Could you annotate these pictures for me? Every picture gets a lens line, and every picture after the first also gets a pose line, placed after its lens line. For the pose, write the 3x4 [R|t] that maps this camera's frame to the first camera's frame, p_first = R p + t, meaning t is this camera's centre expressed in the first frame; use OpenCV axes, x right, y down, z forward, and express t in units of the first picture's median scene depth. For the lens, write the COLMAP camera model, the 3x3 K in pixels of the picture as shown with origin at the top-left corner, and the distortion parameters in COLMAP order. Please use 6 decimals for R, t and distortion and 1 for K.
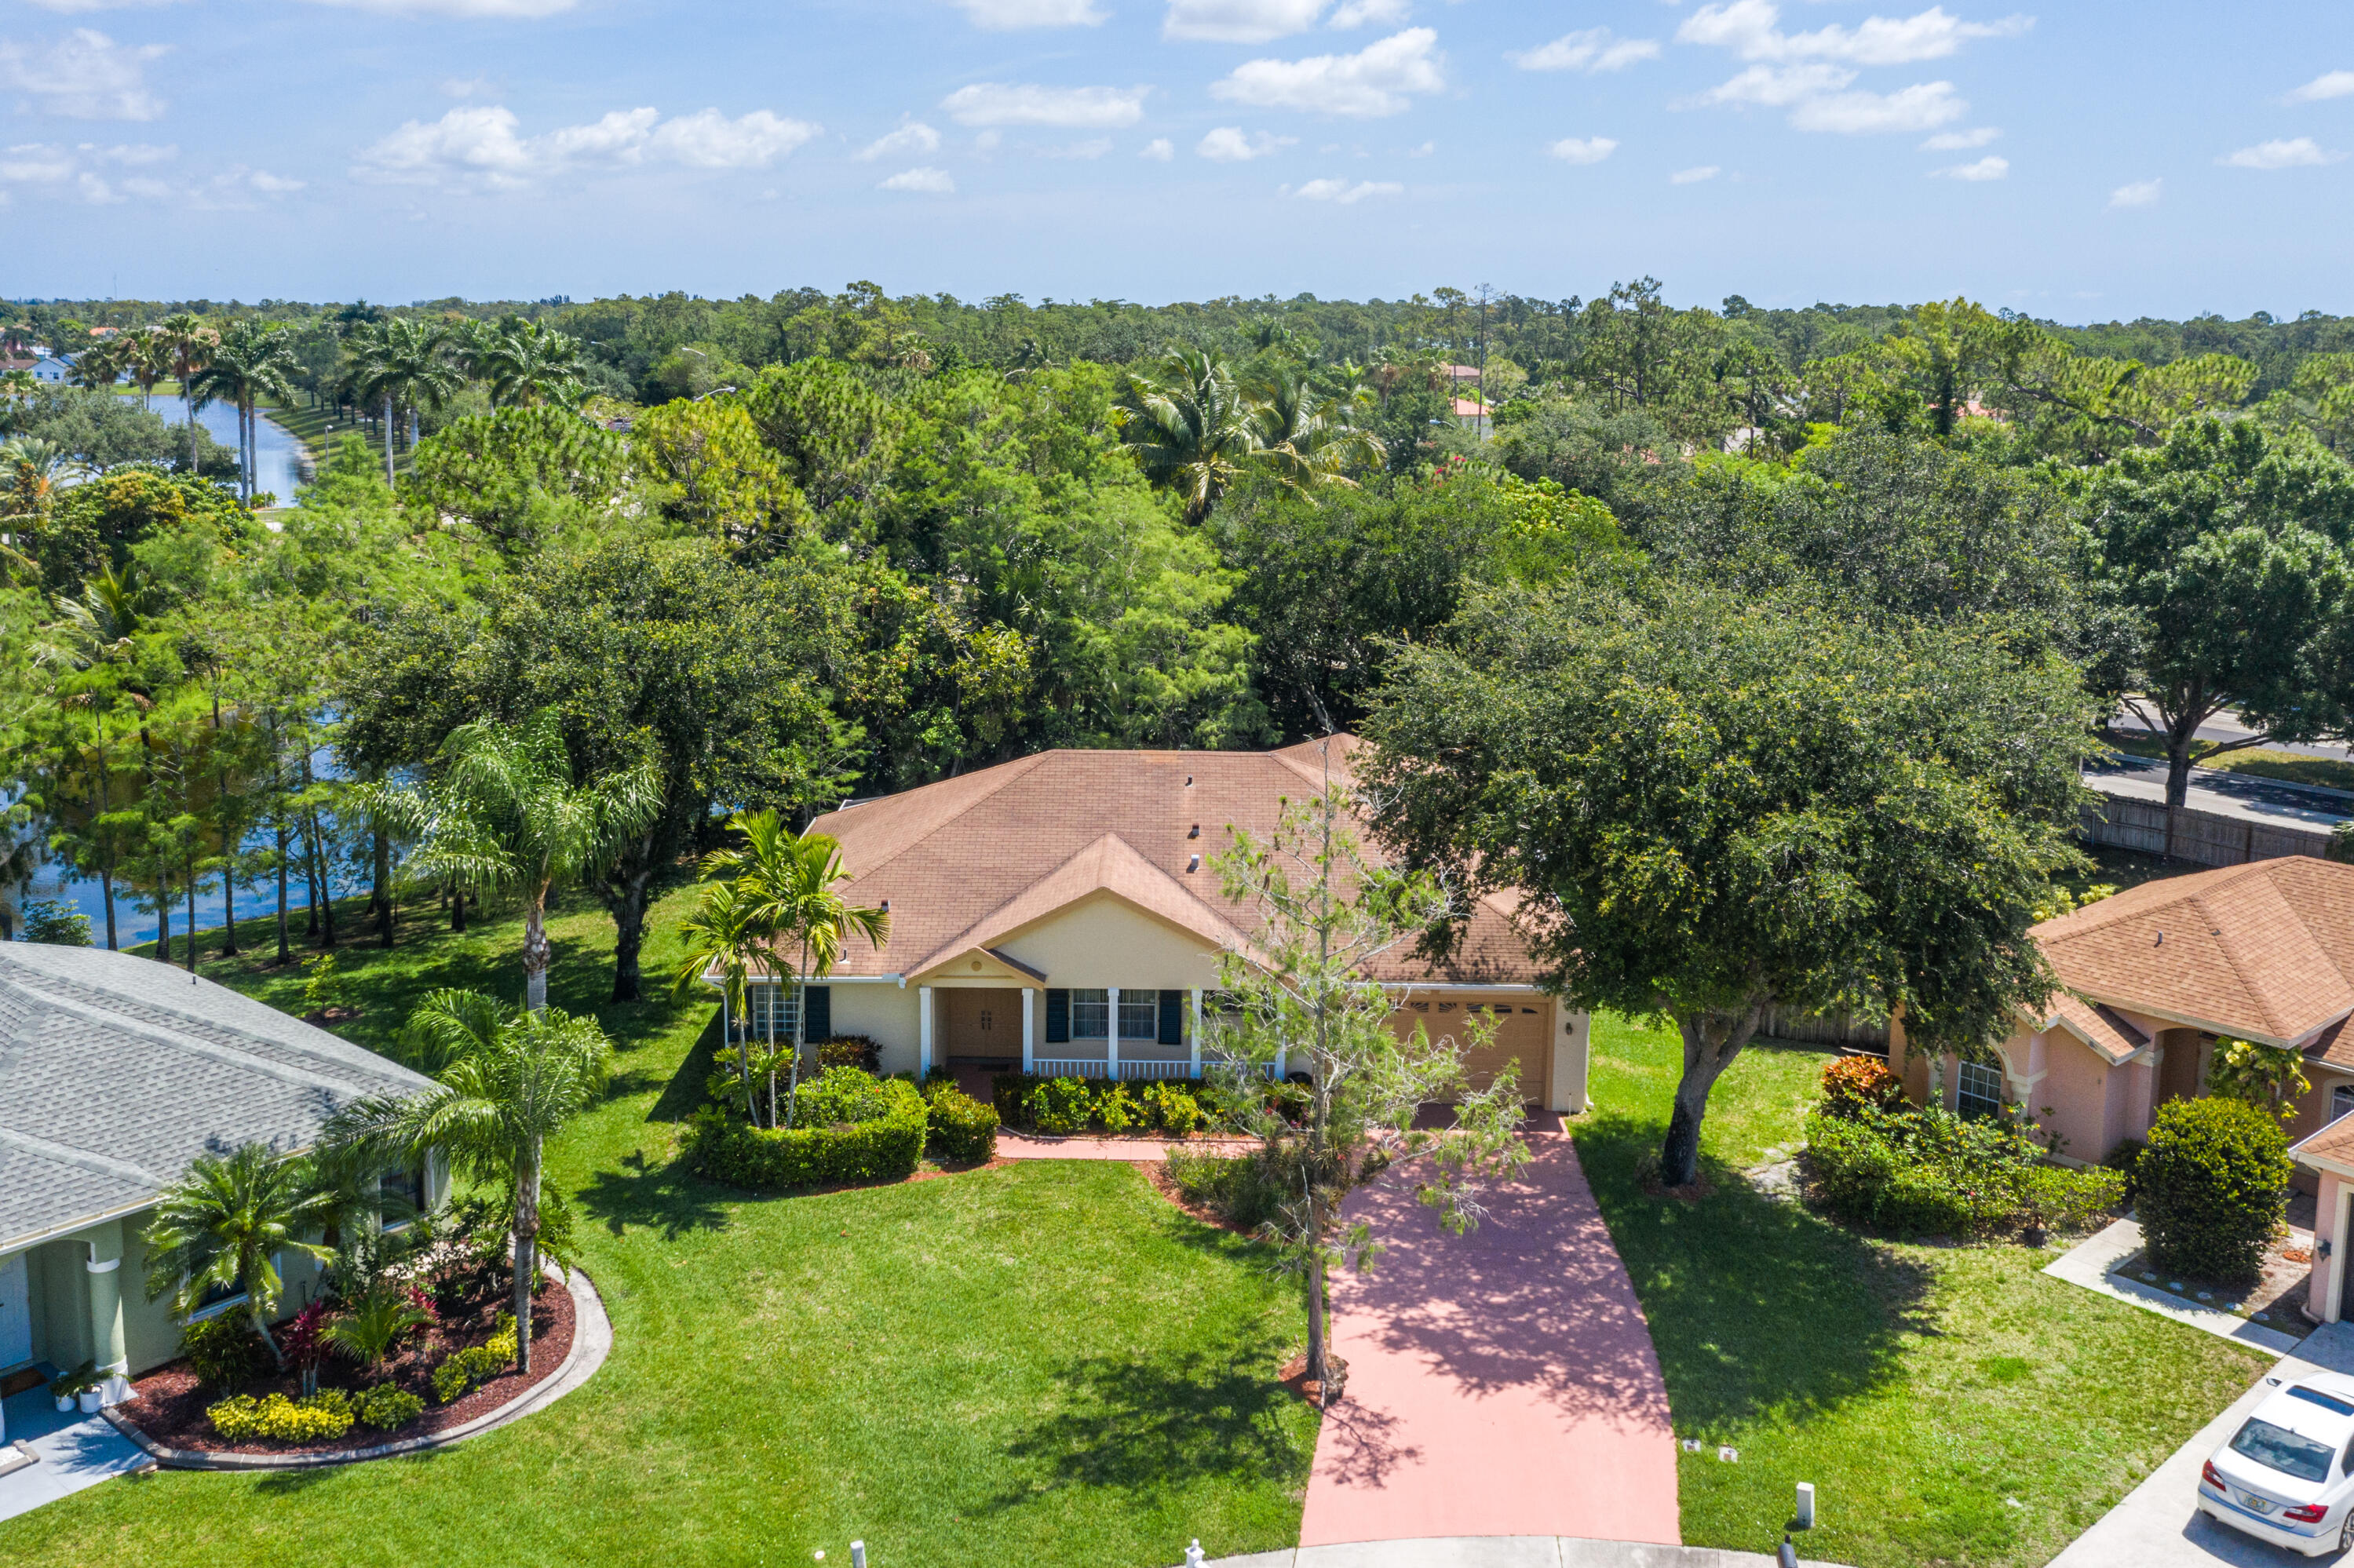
lens RADIAL K [[1823.4, 0, 1177.0], [0, 1823.4, 784.0], [0, 0, 1]] dist [-0.052515, 0.001409]
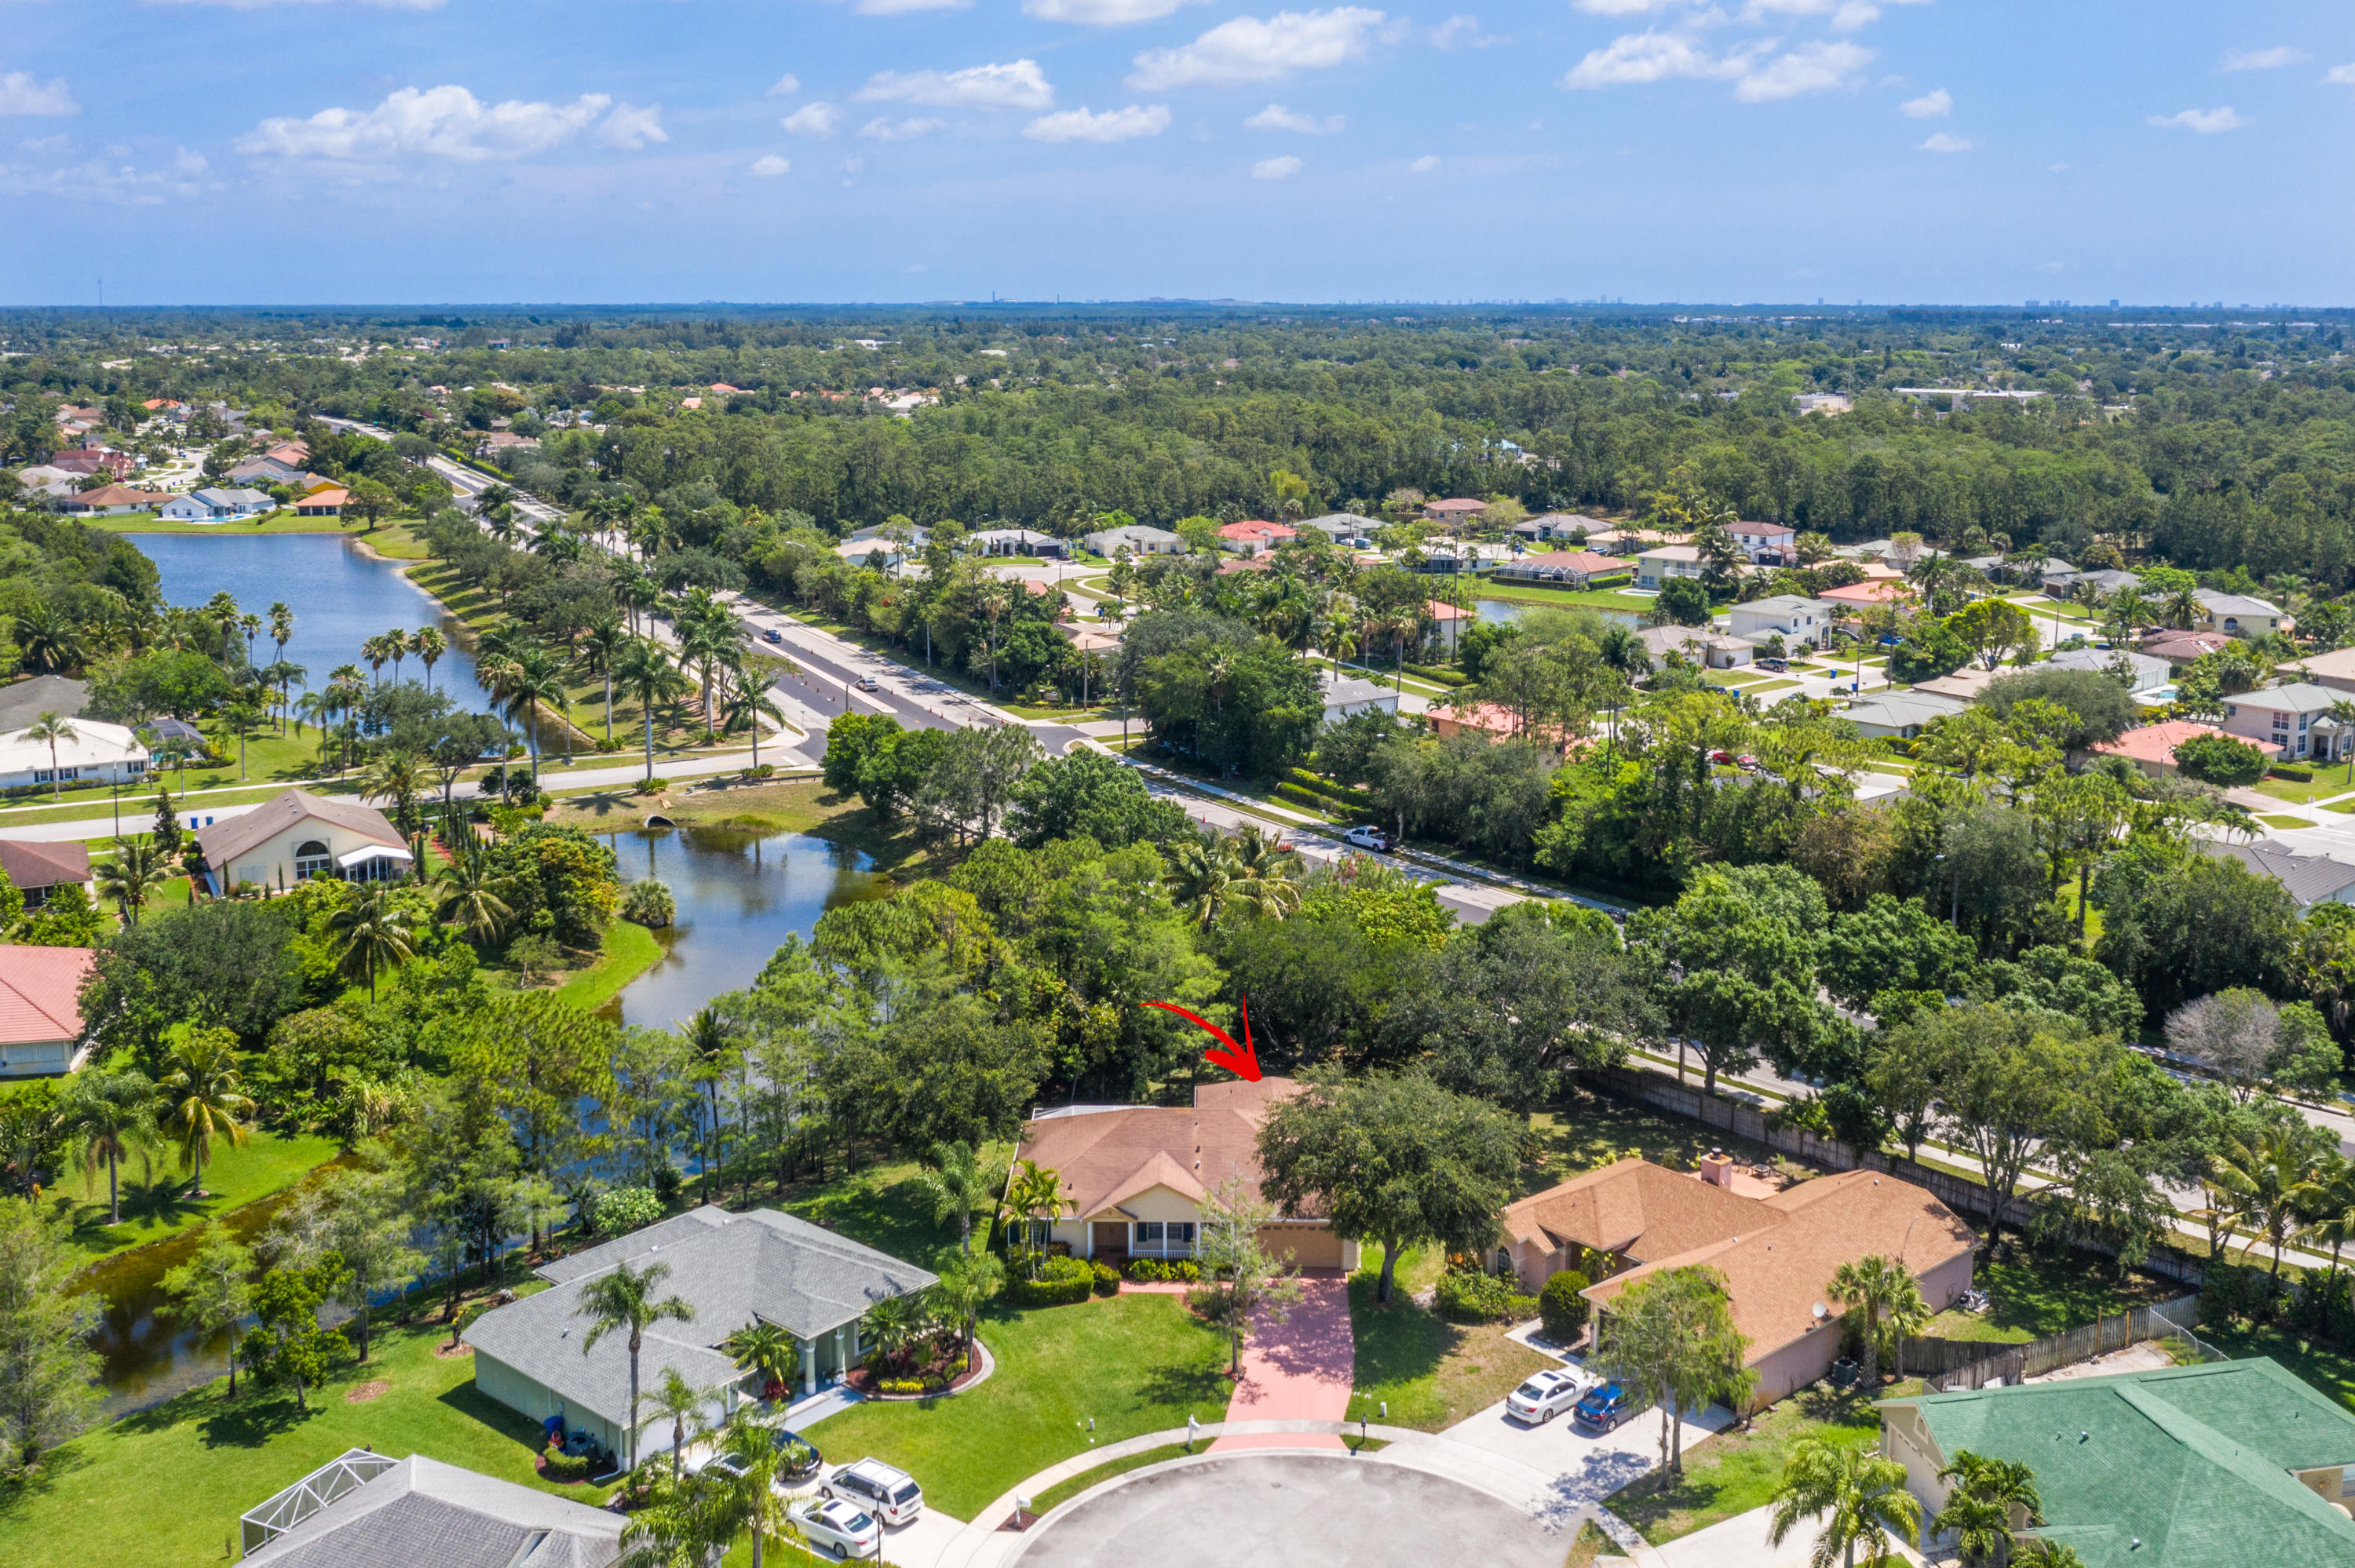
lens RADIAL K [[1921.1, 0, 1177.5], [0, 1921.1, 784.0], [0, 0, 1]] dist [-0.081526, 0.002756]
pose [[0.999652, -0.011695, -0.023627, 0.055564], [0.011356, 0.999831, -0.014440, -0.485519], [0.023792, 0.014167, 0.999617, -1.756816]]
